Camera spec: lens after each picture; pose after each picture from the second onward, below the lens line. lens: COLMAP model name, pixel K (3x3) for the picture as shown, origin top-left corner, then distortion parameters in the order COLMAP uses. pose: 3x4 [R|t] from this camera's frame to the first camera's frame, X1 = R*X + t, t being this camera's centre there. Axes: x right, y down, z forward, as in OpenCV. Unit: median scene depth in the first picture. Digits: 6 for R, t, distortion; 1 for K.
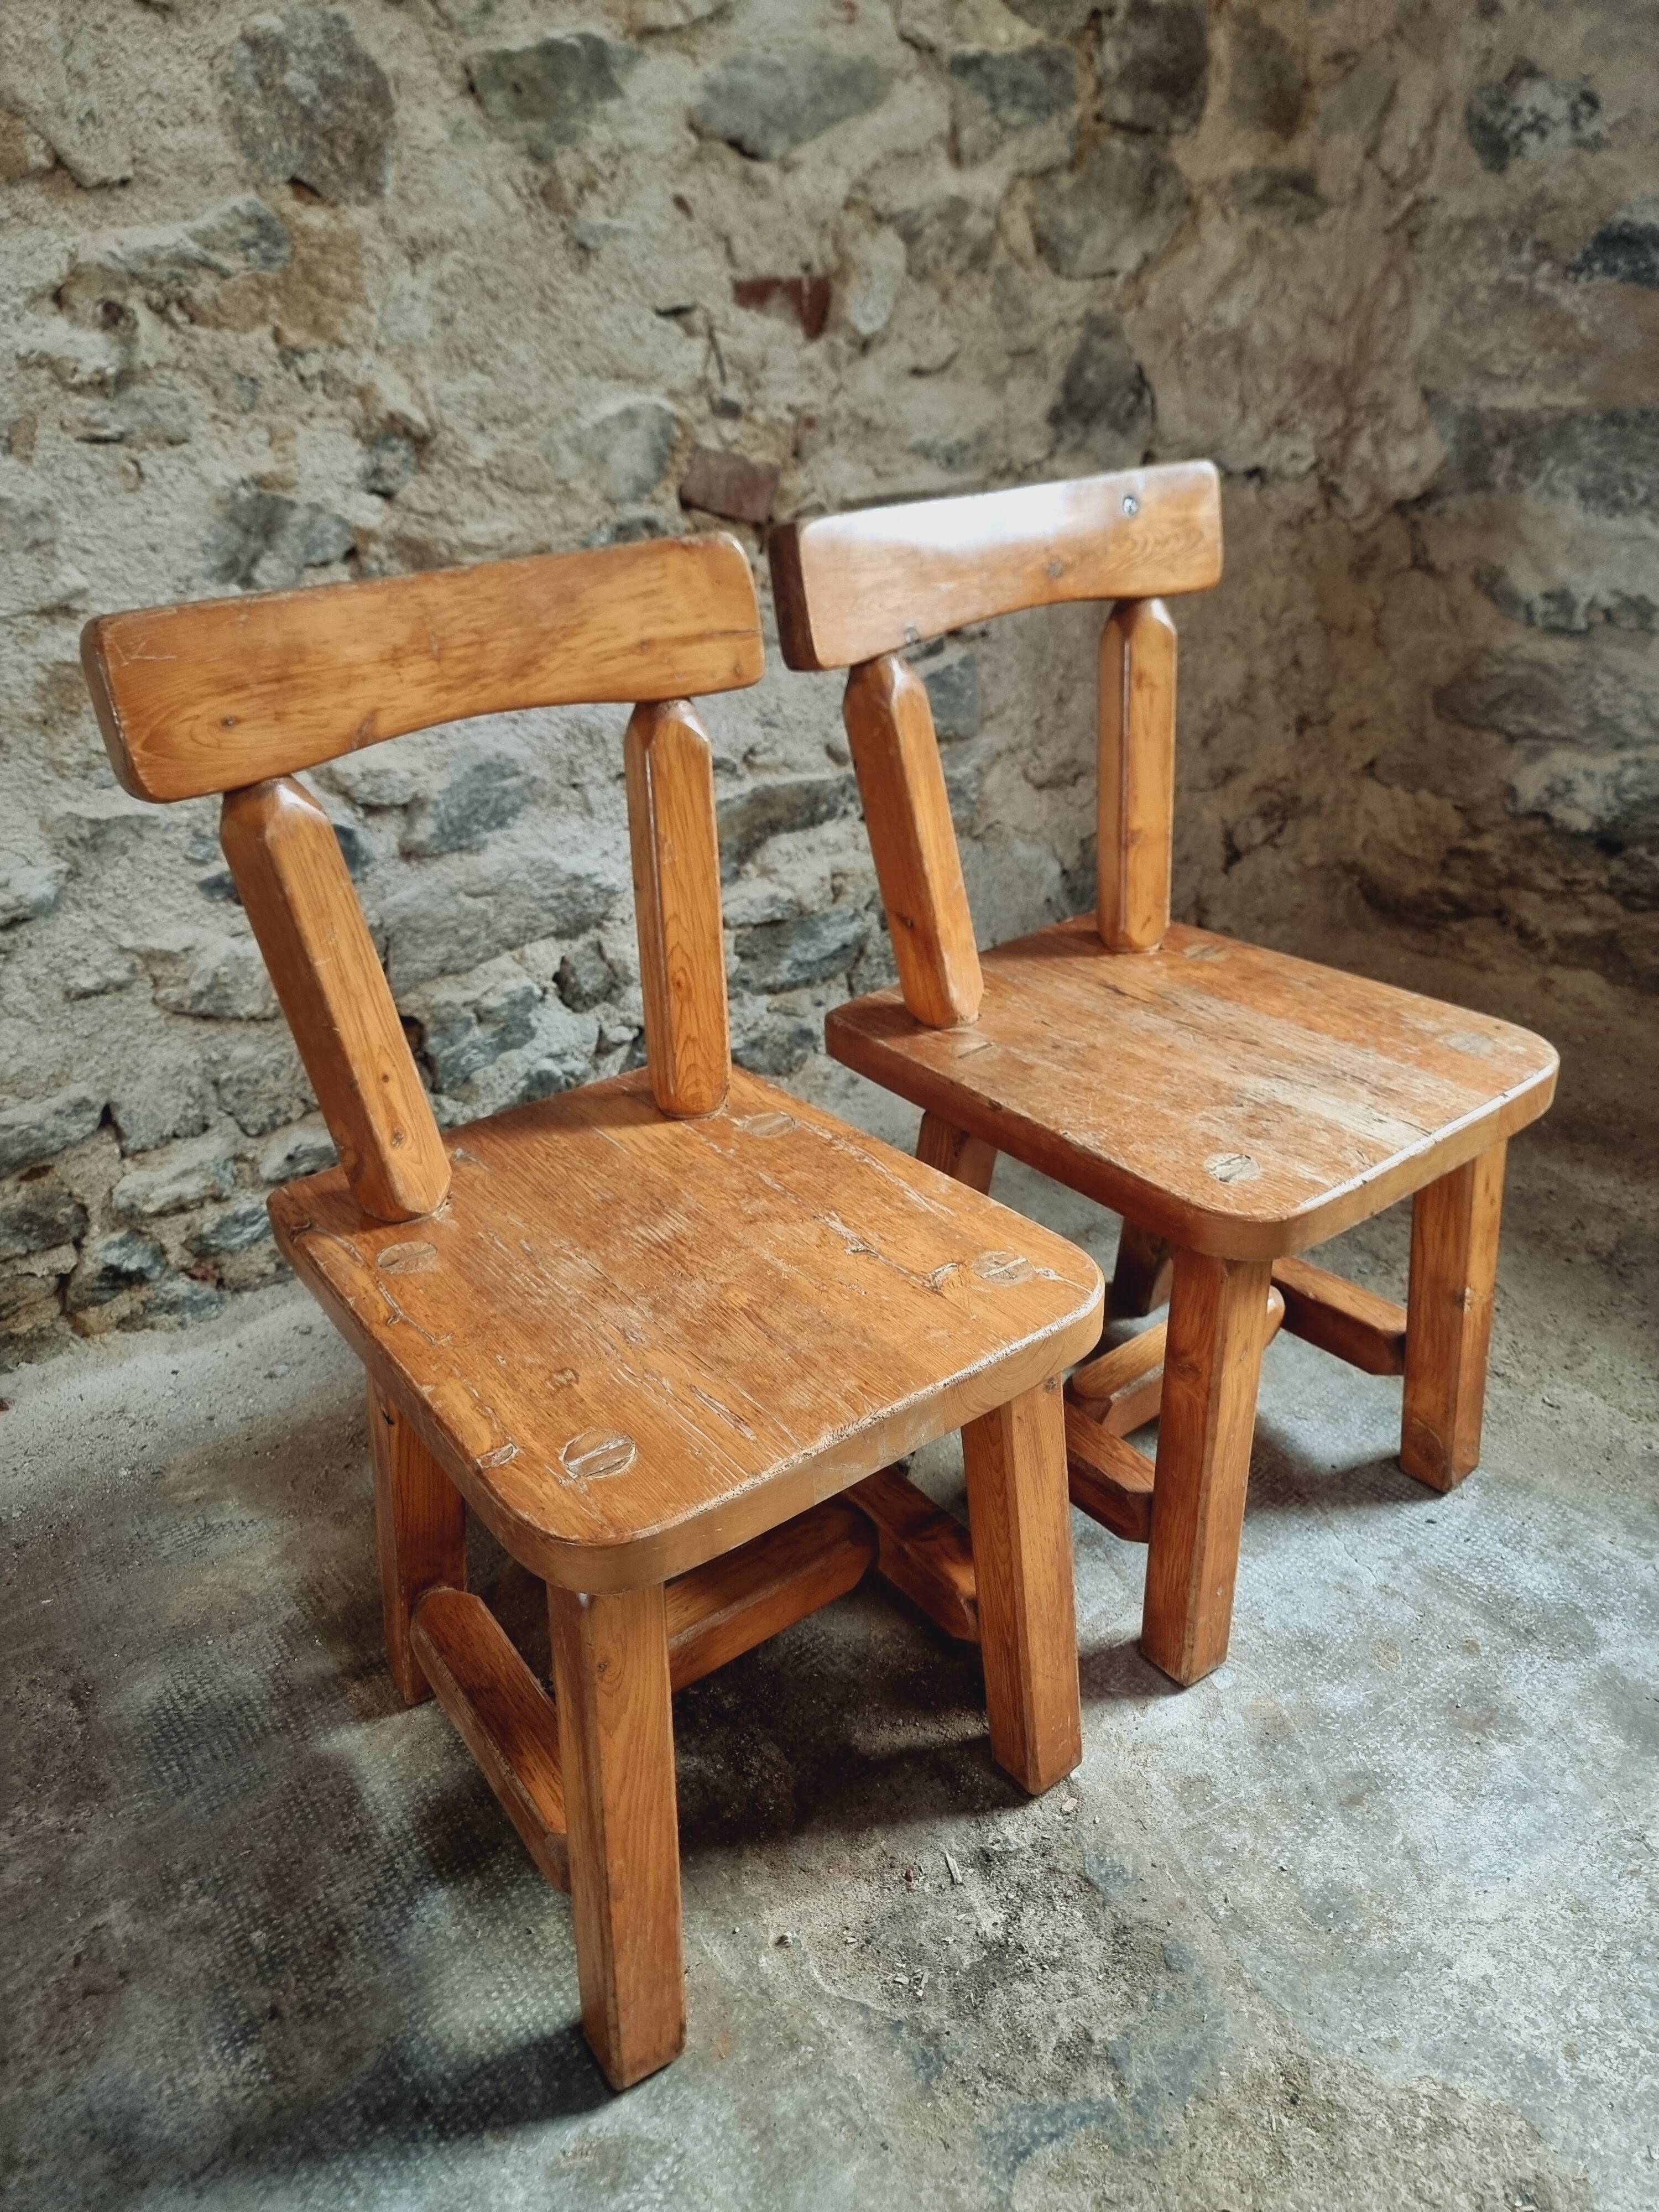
lens RADIAL K [[1565.4, 0, 838.2], [0, 1565.4, 1123.8], [0, 0, 1]] dist [0.053655, -0.051605]
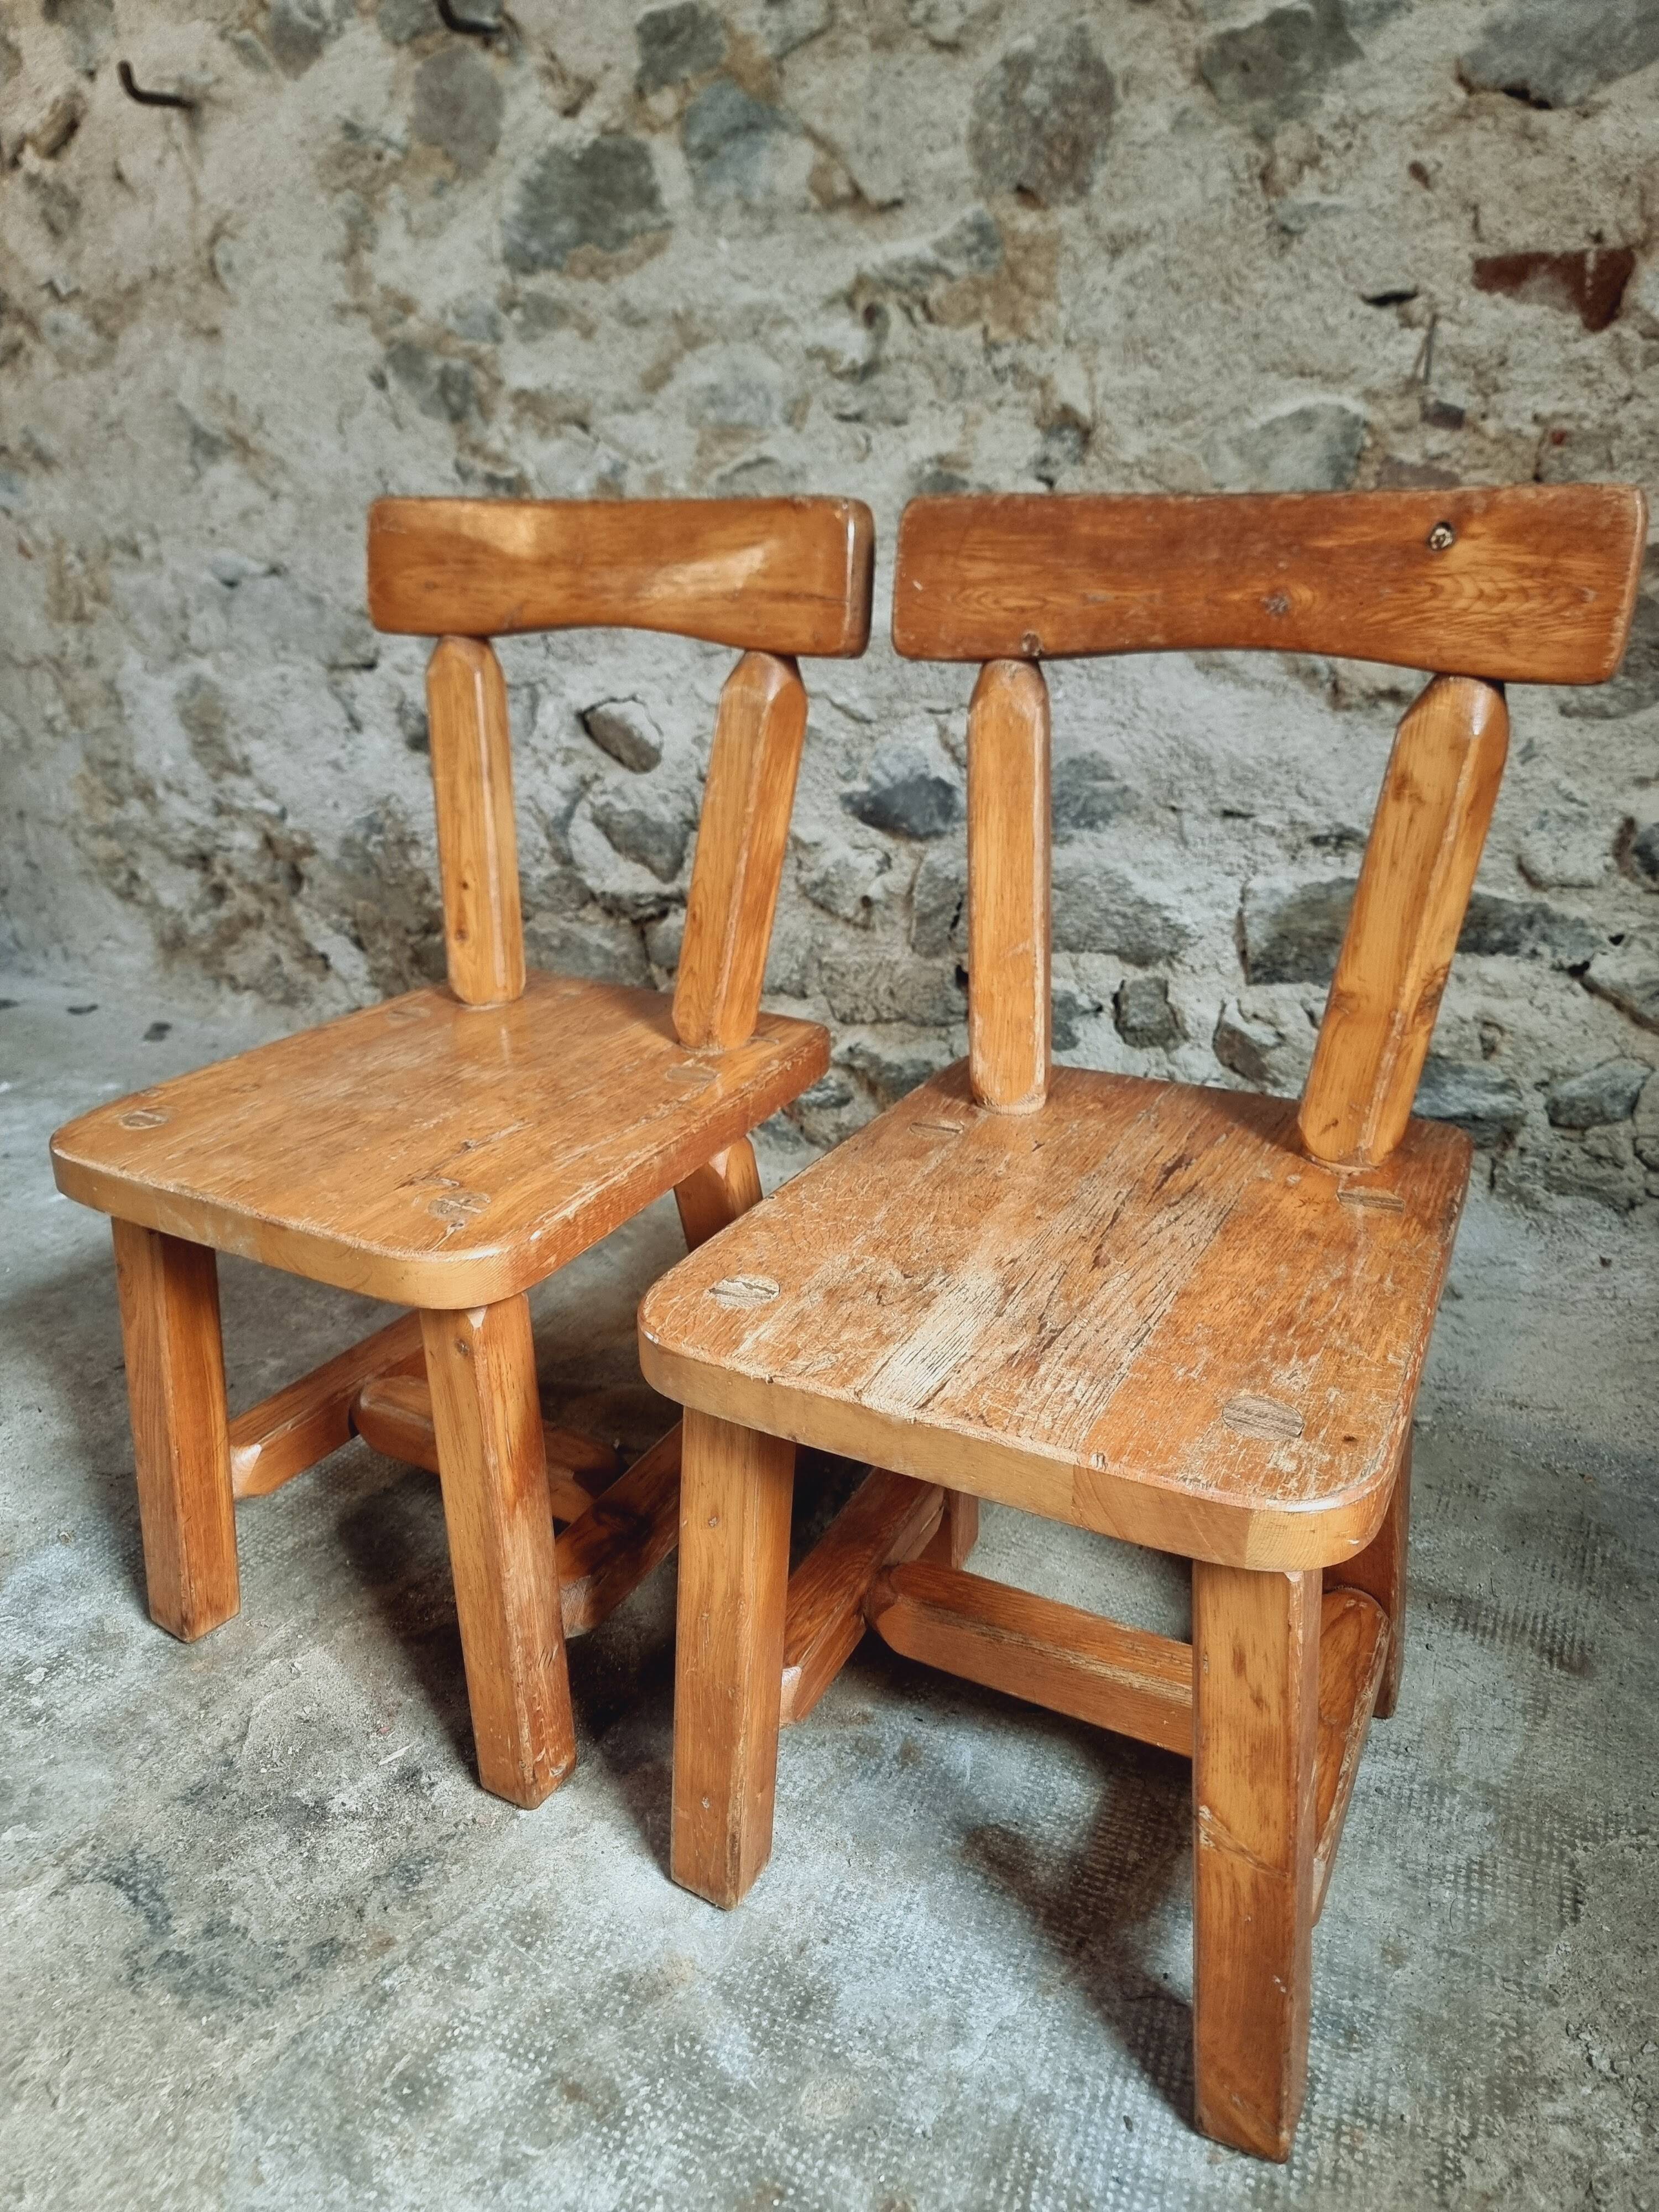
lens RADIAL K [[1565.4, 0, 794.1], [0, 1565.4, 1118.1], [0, 0, 1]] dist [0.053655, -0.051605]
pose [[0.391993, 0.389912, -0.833253, 0.682840], [-0.428630, 0.878832, 0.209597, -0.175475], [0.814013, 0.274997, 0.511624, 0.444377]]
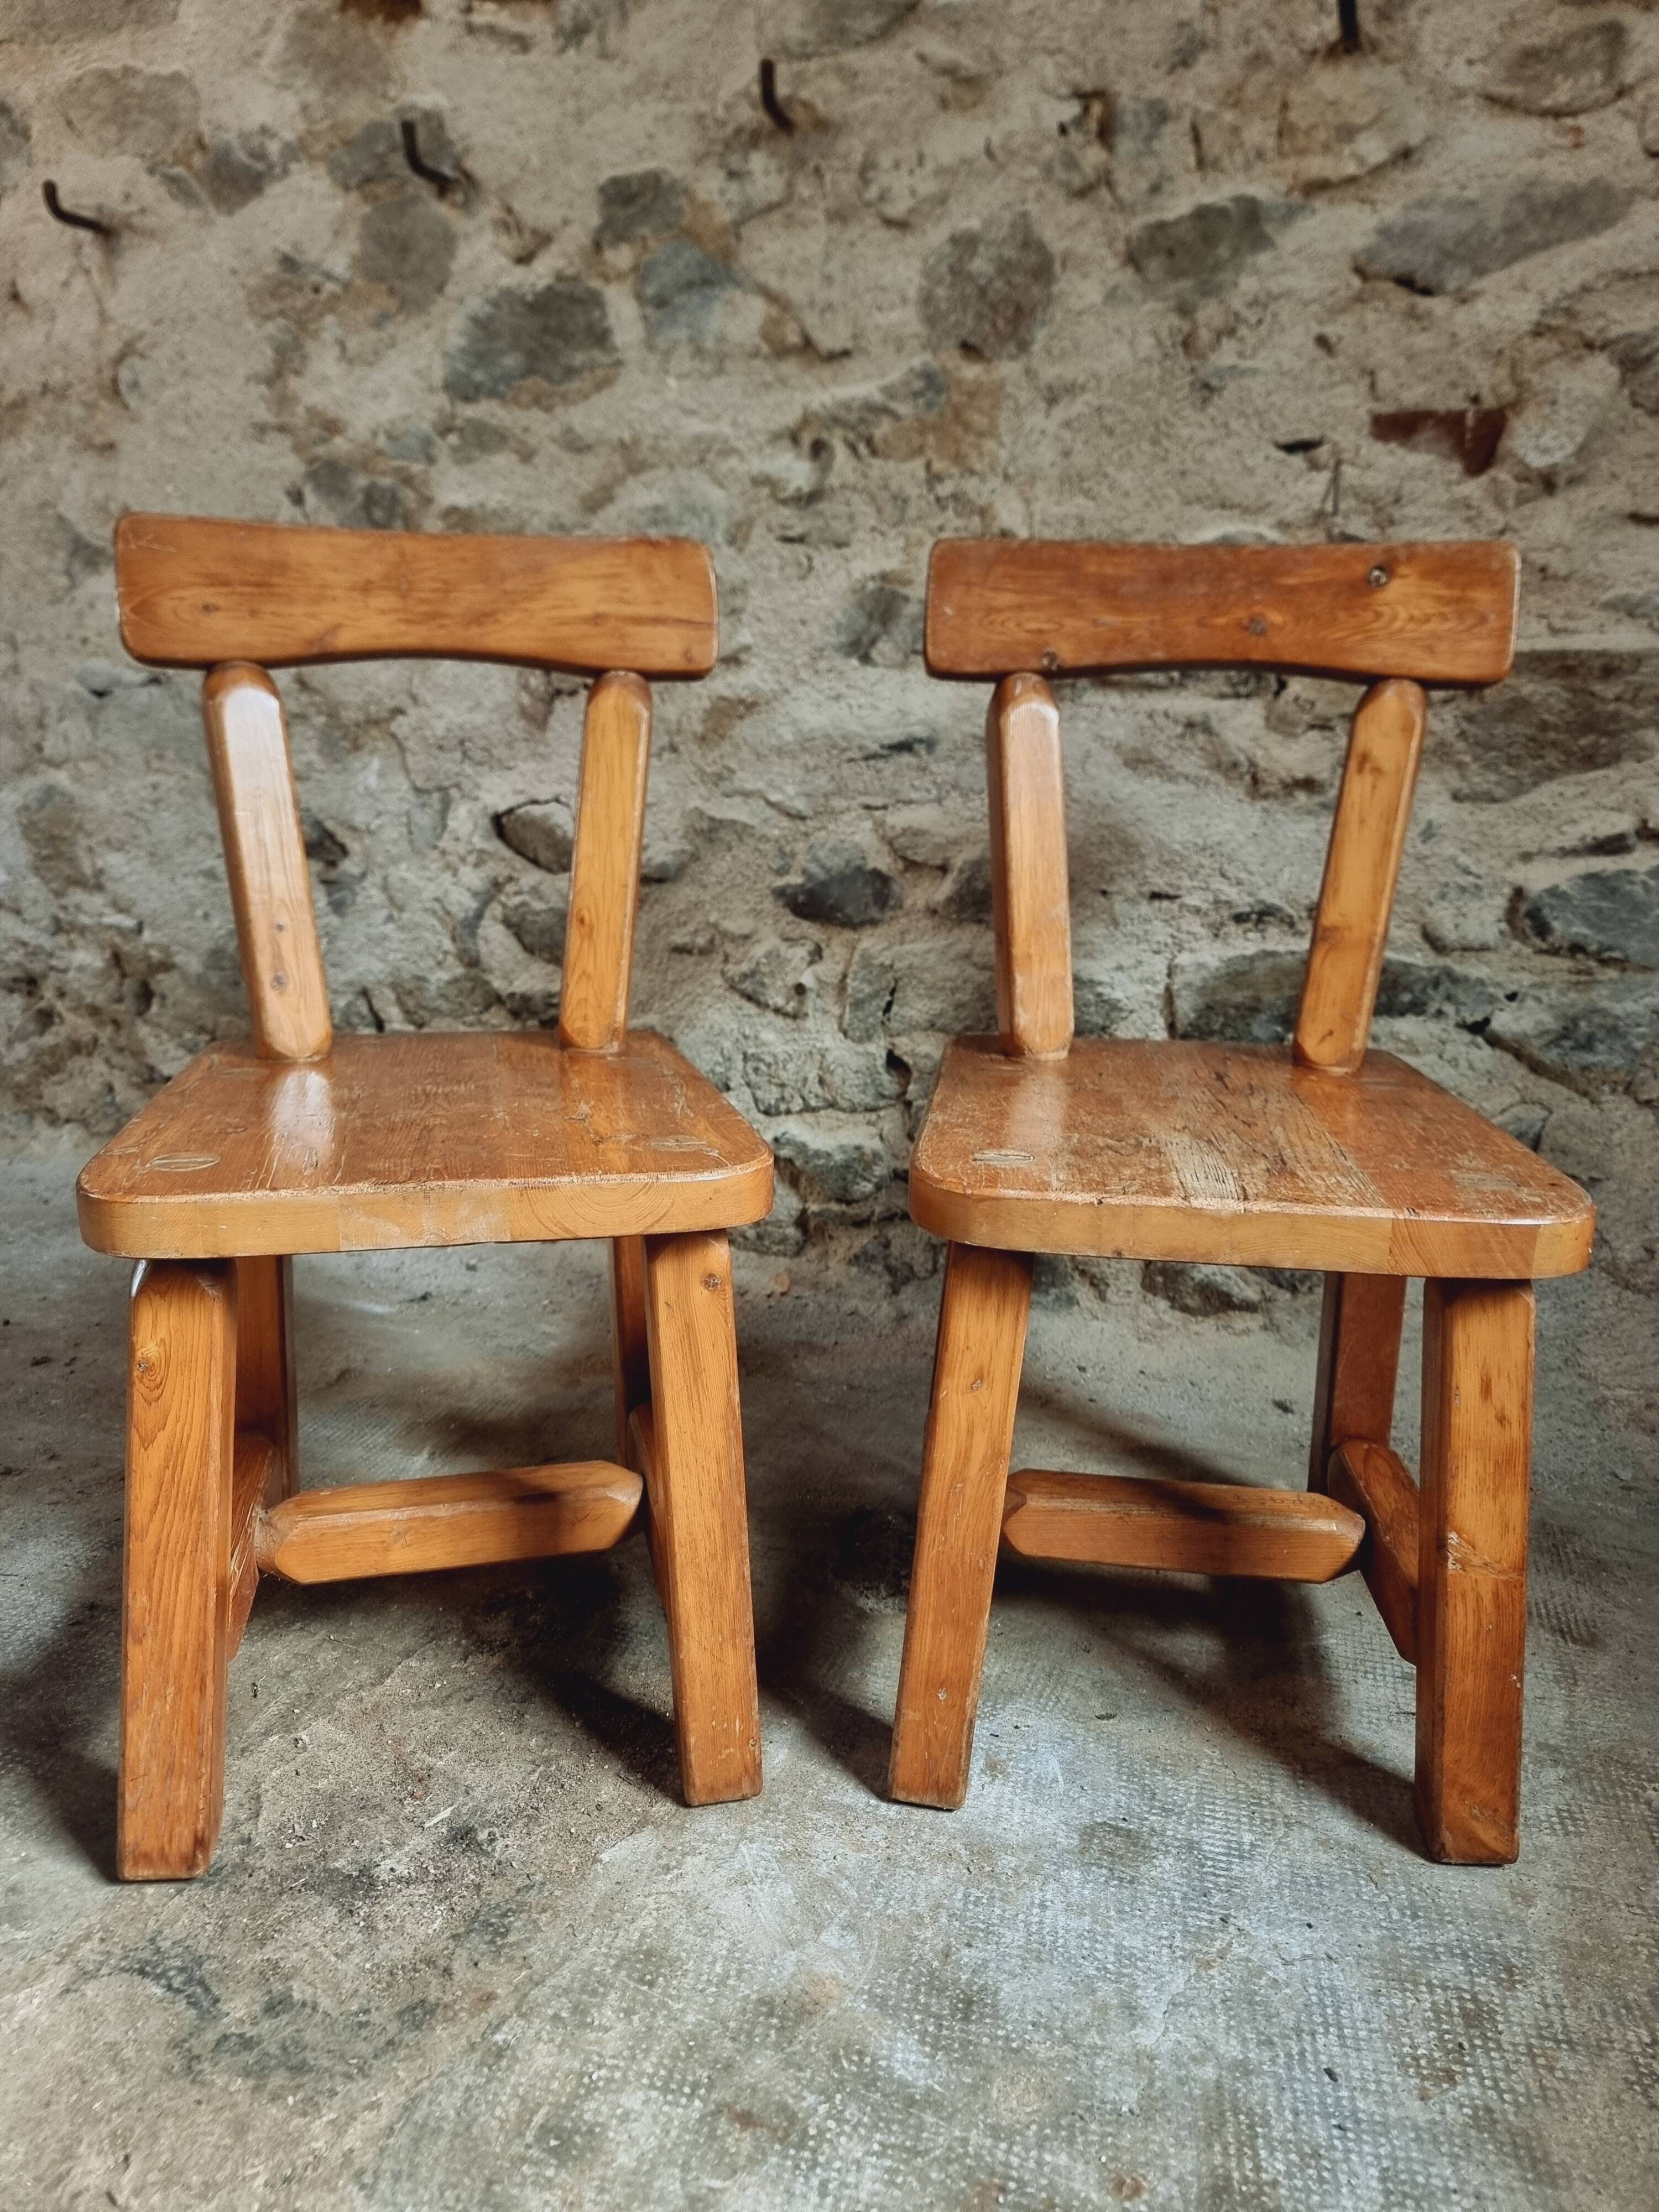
lens RADIAL K [[1565.4, 0, 803.6], [0, 1565.4, 1104.3], [0, 0, 1]] dist [0.053655, -0.051605]
pose [[0.555651, 0.250177, -0.792883, 0.642111], [-0.437943, 0.898700, -0.023345, 0.018036], [0.706723, 0.360209, 0.608927, 0.340124]]
